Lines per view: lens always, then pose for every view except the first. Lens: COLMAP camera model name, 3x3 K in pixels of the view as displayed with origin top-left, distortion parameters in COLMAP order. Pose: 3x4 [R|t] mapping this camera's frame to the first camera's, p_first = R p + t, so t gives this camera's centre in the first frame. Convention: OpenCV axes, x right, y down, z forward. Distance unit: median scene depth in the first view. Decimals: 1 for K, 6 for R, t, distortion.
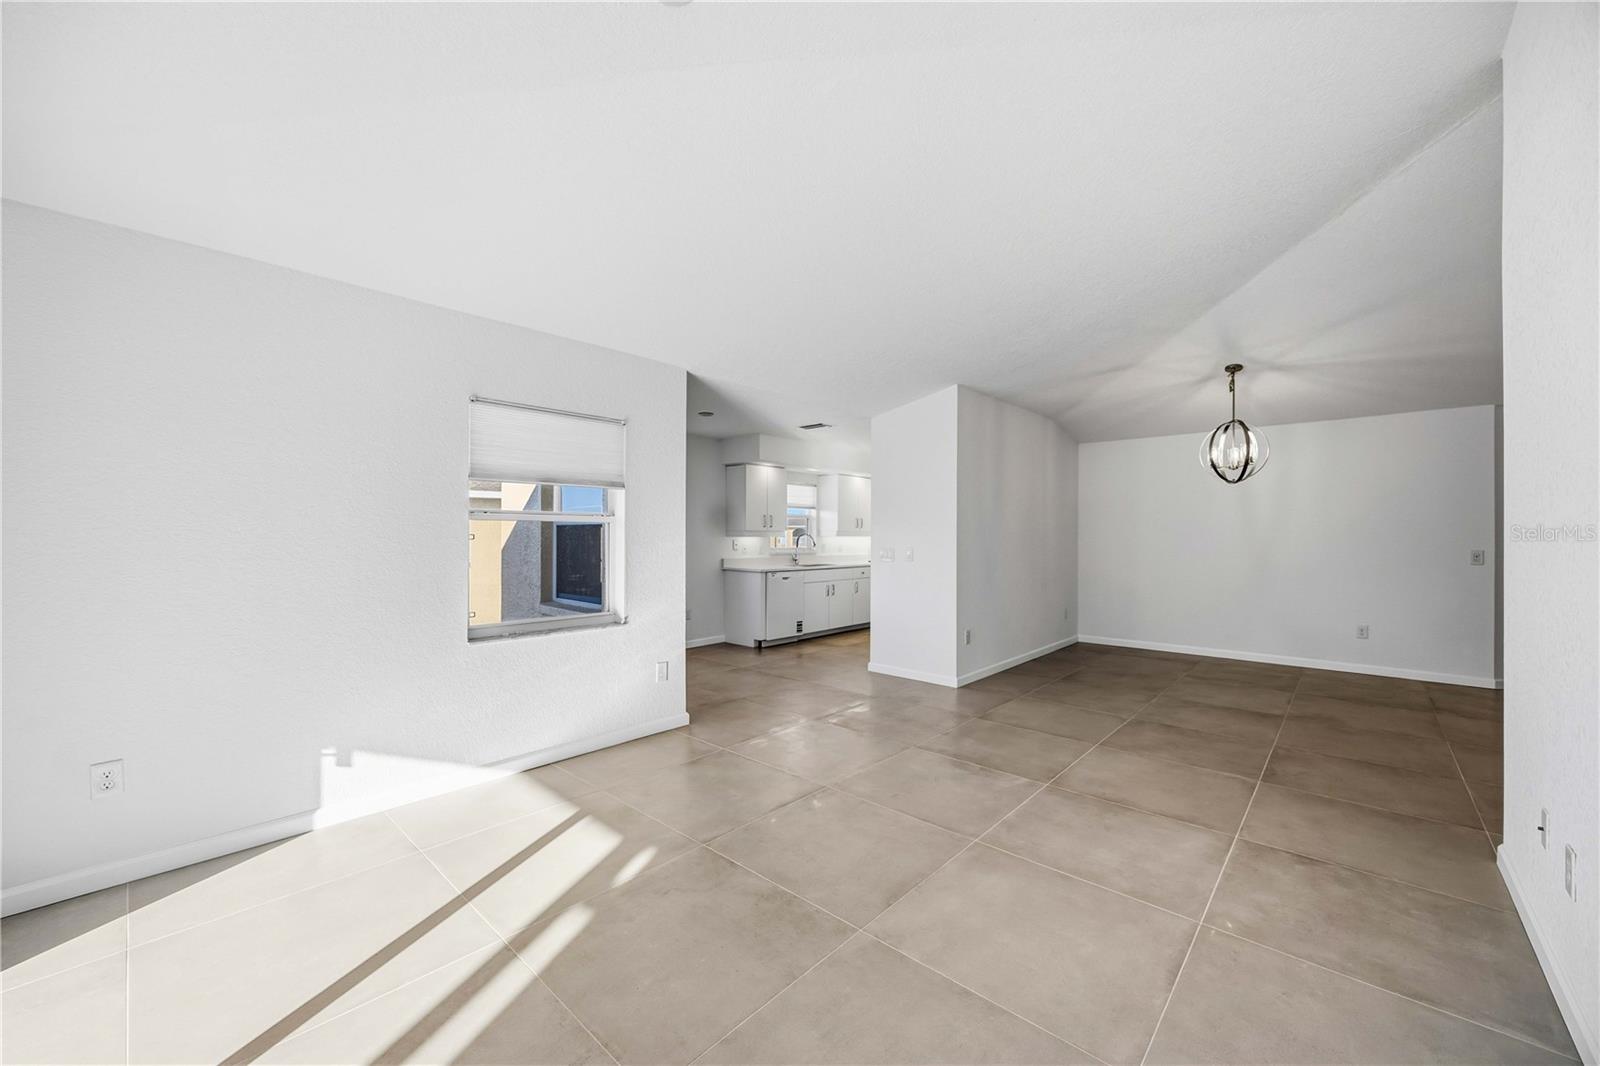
lens RADIAL K [[616.2, 0, 800.0], [0, 616.2, 533.0], [0, 0, 1]] dist [-0.000044, -0.000126]
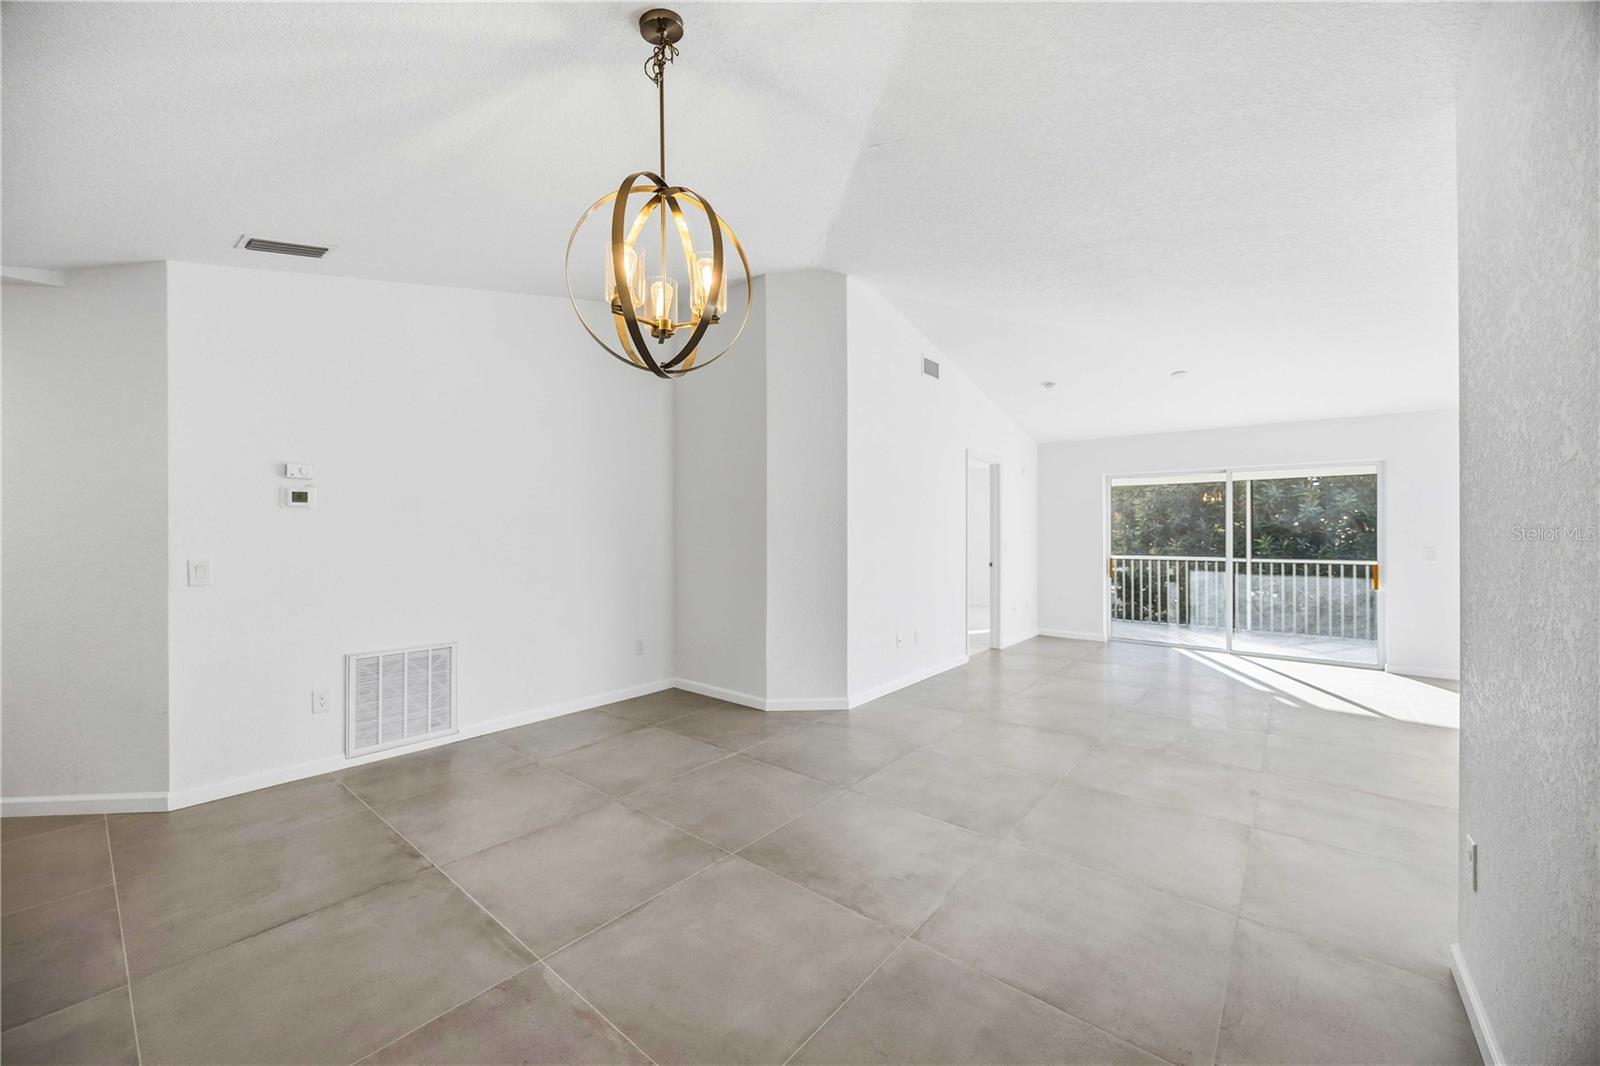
lens RADIAL K [[616.2, 0, 800.0], [0, 616.2, 533.0], [0, 0, 1]] dist [-0.000044, -0.000126]
pose [[-0.999496, -0.006304, -0.031113, 0.722189], [-0.006172, 0.999972, -0.004322, 0.006969], [0.031139, -0.004128, -0.999507, 1.522829]]
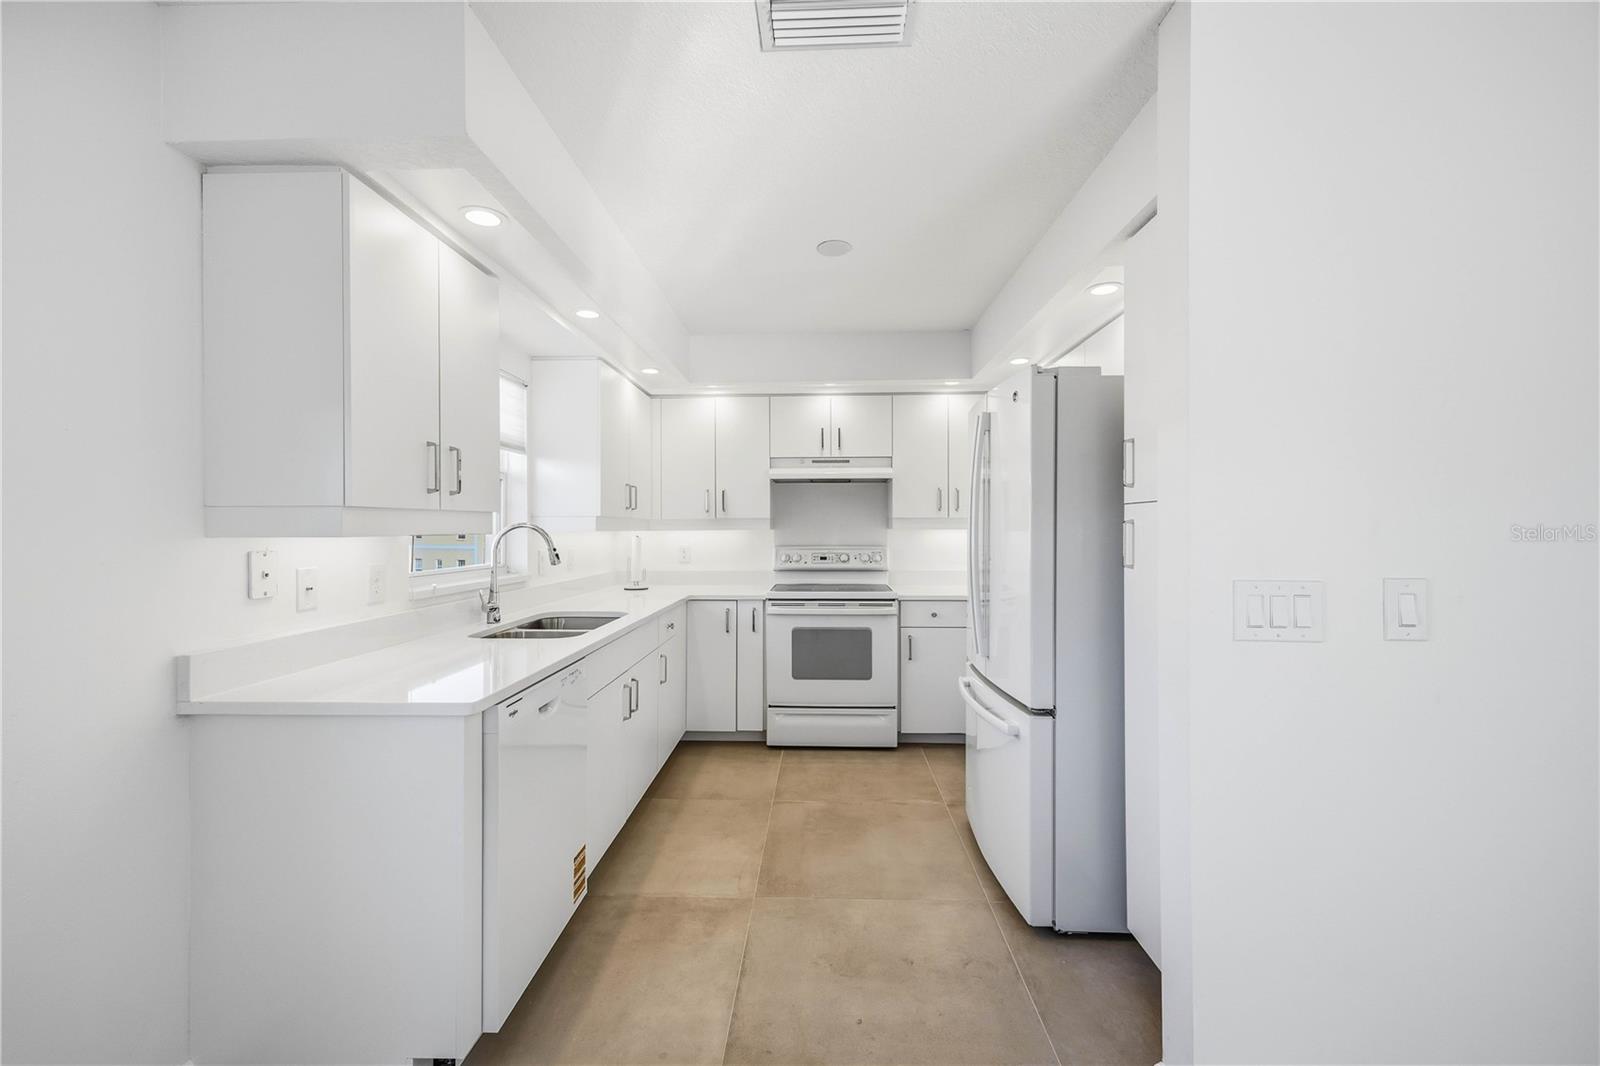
lens RADIAL K [[636.7, 0, 800.0], [0, 636.7, 533.0], [0, 0, 1]] dist [-0.000865, -0.000286]
pose [[0.761896, -0.006857, 0.647664, -0.168087], [0.000469, 0.999950, 0.010035, 0.005313], [-0.647700, -0.007342, 0.761860, 1.158259]]
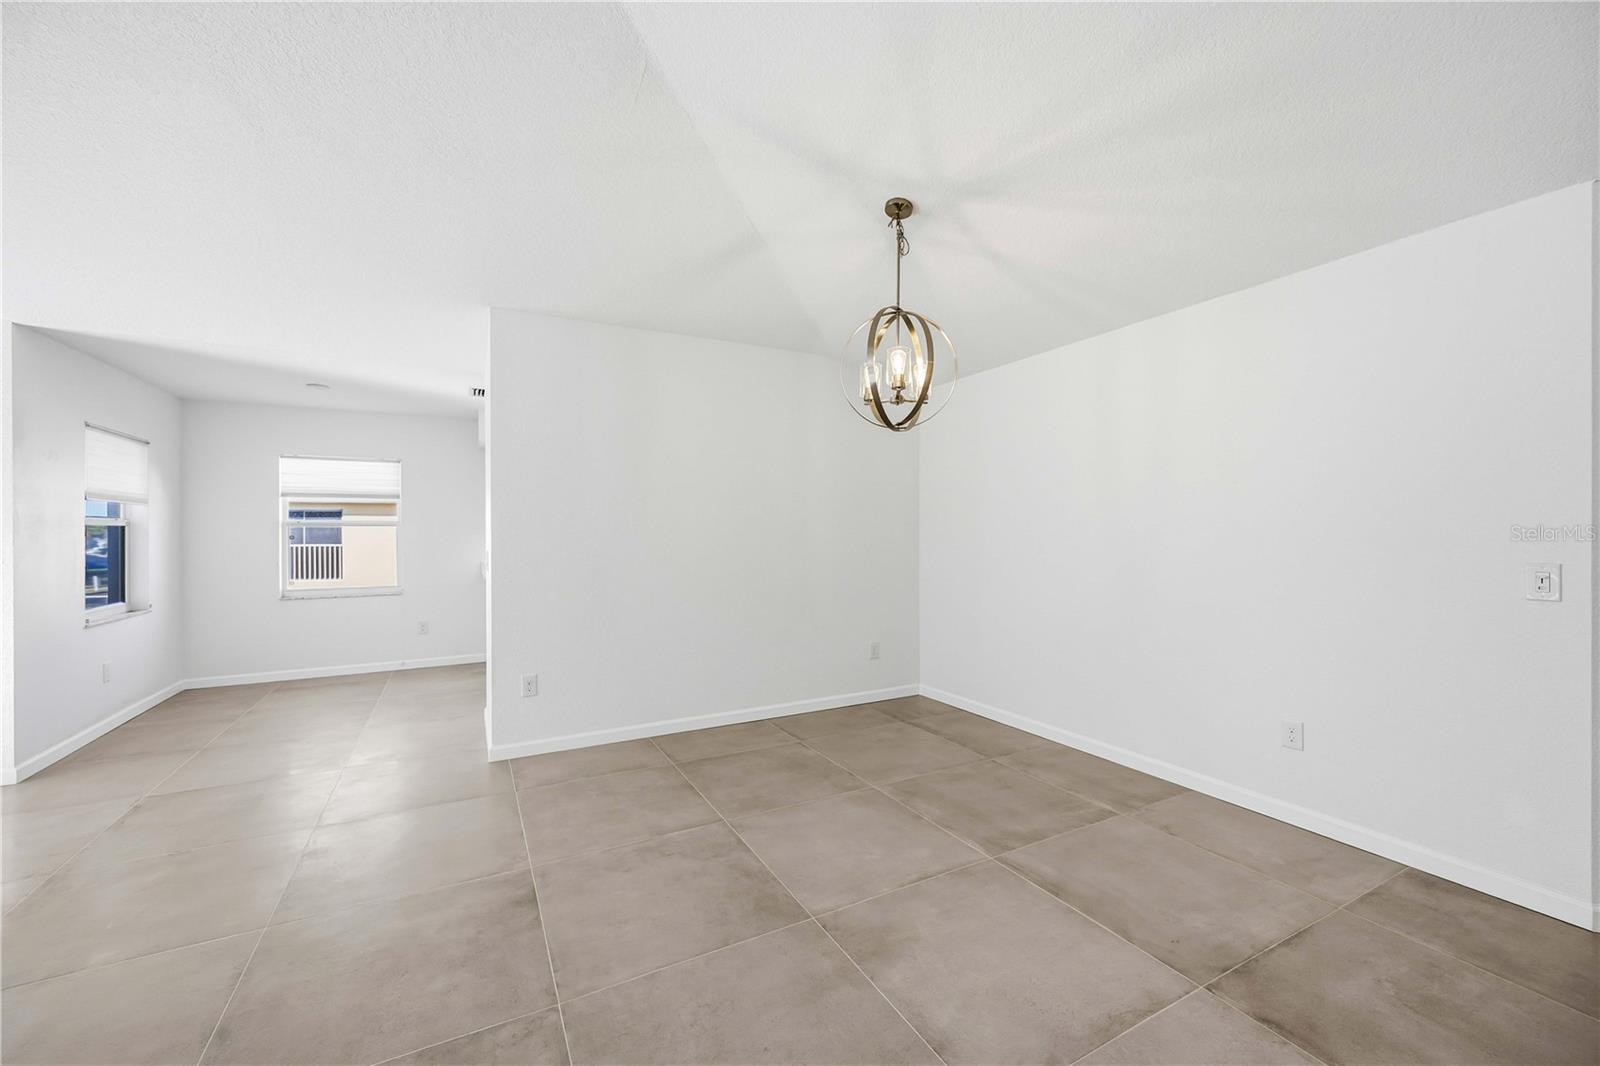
lens RADIAL K [[616.2, 0, 800.0], [0, 616.2, 533.0], [0, 0, 1]] dist [-0.000044, -0.000126]
pose [[0.935892, -0.008773, -0.352179, 0.915341], [0.007618, 0.999960, -0.004665, 0.009532], [0.352206, 0.001683, 0.935921, 0.549505]]
